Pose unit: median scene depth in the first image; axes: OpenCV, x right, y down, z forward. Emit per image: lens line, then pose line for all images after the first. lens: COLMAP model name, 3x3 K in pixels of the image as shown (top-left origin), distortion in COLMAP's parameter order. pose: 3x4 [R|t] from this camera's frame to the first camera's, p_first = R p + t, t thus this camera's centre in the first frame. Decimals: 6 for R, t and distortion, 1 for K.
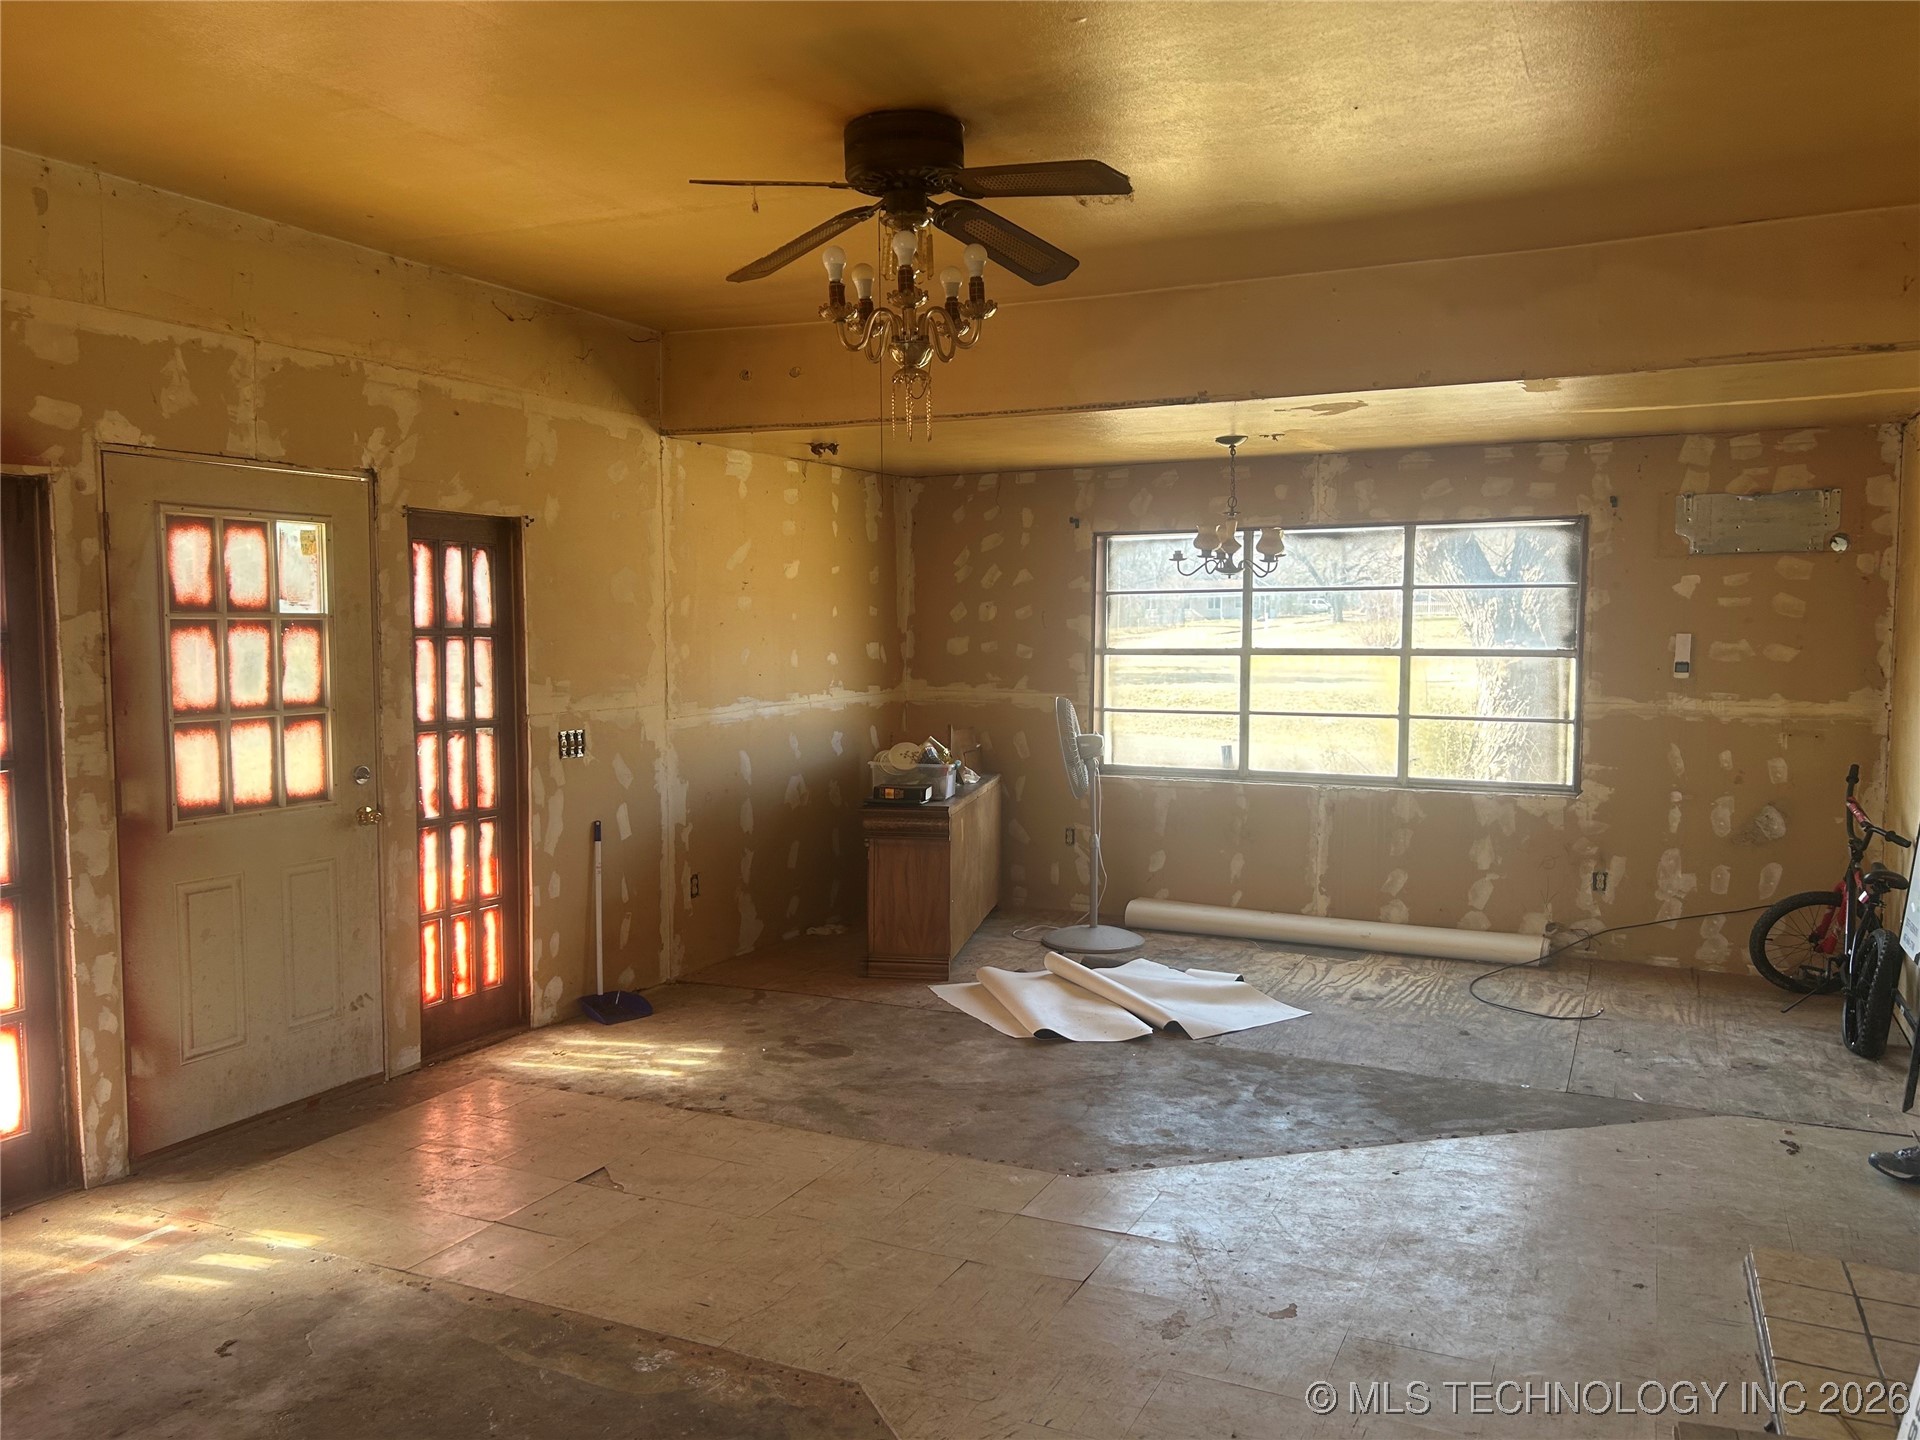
lens RADIAL K [[1451.2, 0, 966.7], [0, 1451.2, 729.9], [0, 0, 1]] dist [0.081944, -0.097945]
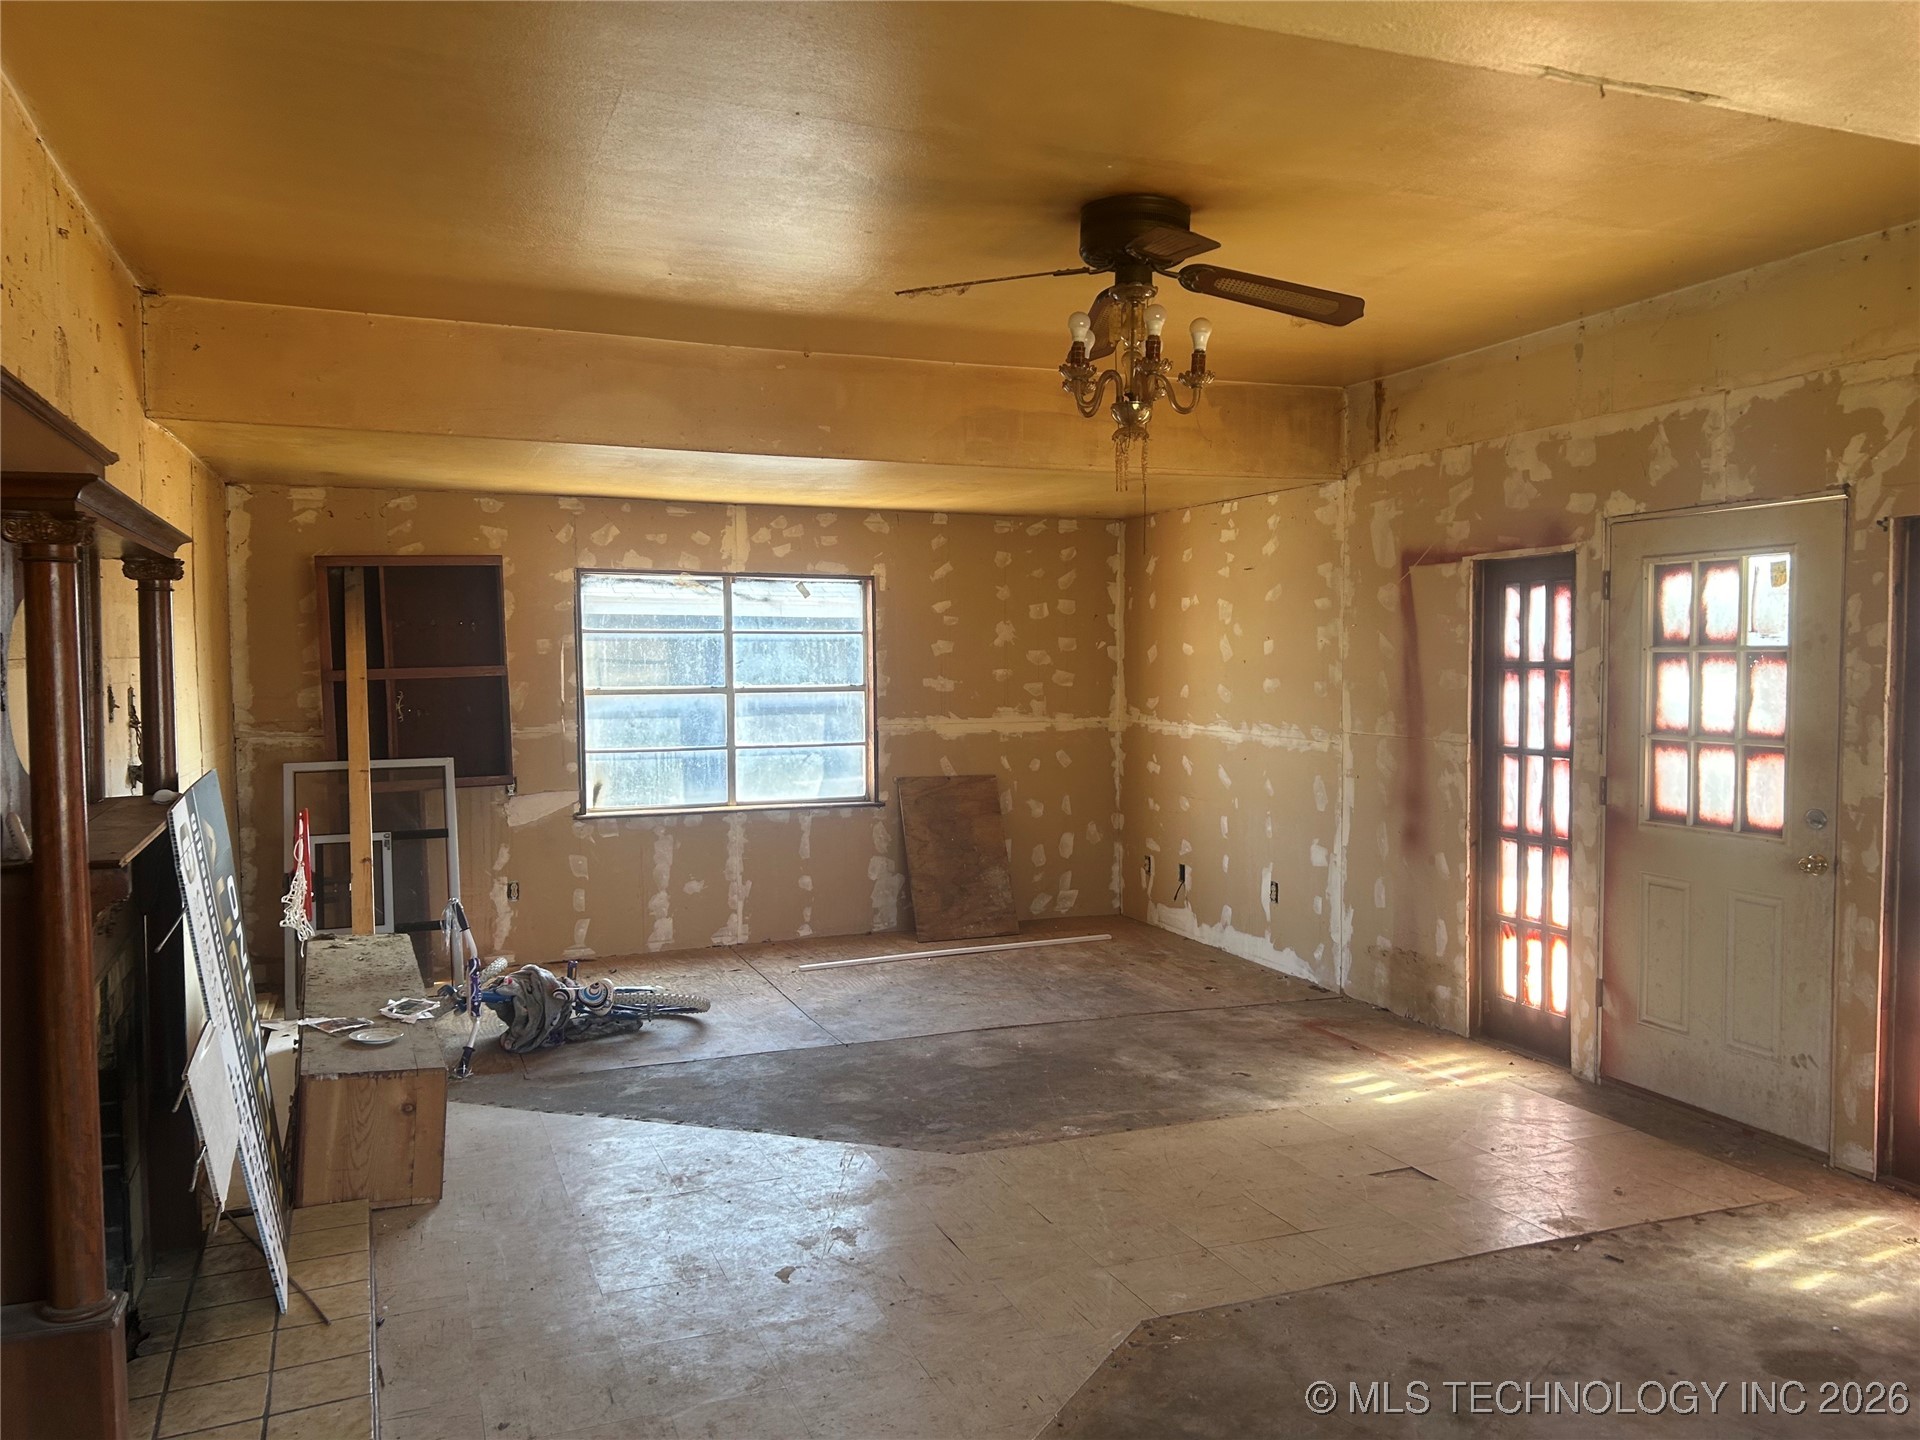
lens RADIAL K [[1451.2, 0, 966.7], [0, 1451.2, 729.9], [0, 0, 1]] dist [0.081944, -0.097945]
pose [[-0.682851, 0.041069, -0.729402, 0.676156], [-0.047223, 0.993849, 0.100168, -0.100141], [0.729030, 0.102844, -0.676712, 1.329865]]
